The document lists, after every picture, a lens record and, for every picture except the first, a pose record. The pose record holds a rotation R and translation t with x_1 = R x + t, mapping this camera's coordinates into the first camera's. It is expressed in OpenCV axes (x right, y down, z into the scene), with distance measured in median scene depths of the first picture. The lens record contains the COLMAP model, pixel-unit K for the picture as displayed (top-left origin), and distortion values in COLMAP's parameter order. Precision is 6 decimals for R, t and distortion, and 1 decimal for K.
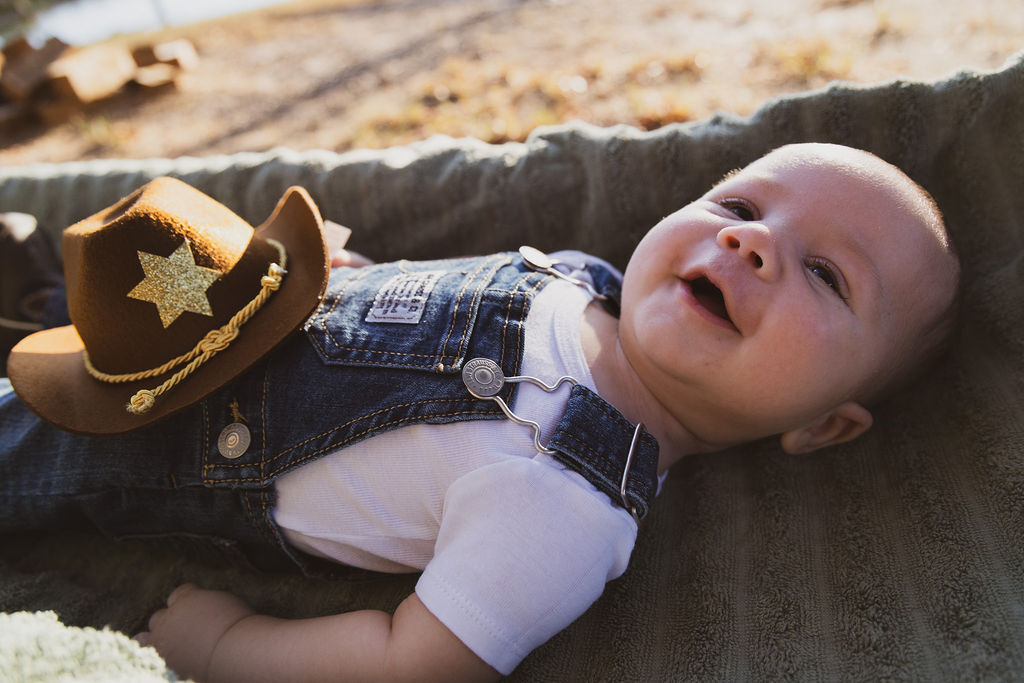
lens RADIAL K [[711.8, 0, 501.8], [0, 711.8, 359.8], [0, 0, 1]] dist [-0.006041, 0.011203]
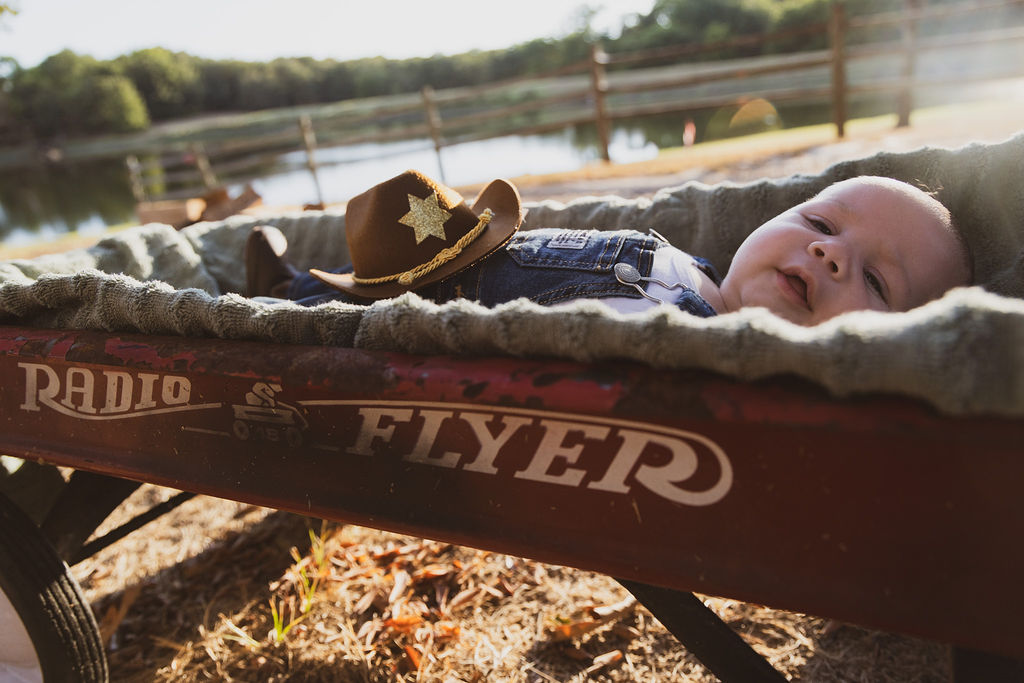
lens RADIAL K [[711.8, 0, 523.4], [0, 711.8, 356.3], [0, 0, 1]] dist [-0.006041, 0.011203]
pose [[0.989949, 0.085055, -0.112988, -0.052190], [-0.110636, 0.963417, -0.244107, 0.550793], [0.088092, 0.254154, 0.963144, -0.409975]]
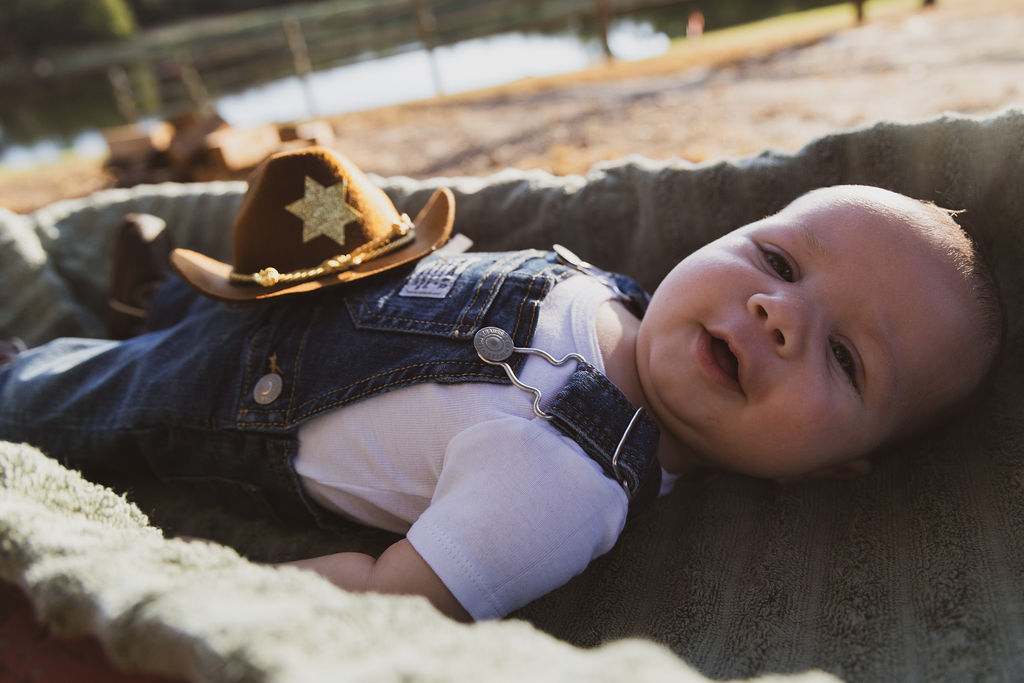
lens RADIAL K [[711.8, 0, 507.6], [0, 711.8, 343.2], [0, 0, 1]] dist [-0.006041, 0.011203]
pose [[0.987541, 0.077635, -0.136876, 0.129617], [-0.095575, 0.986925, -0.129784, 0.147134], [0.125010, 0.141249, 0.982049, -0.039523]]
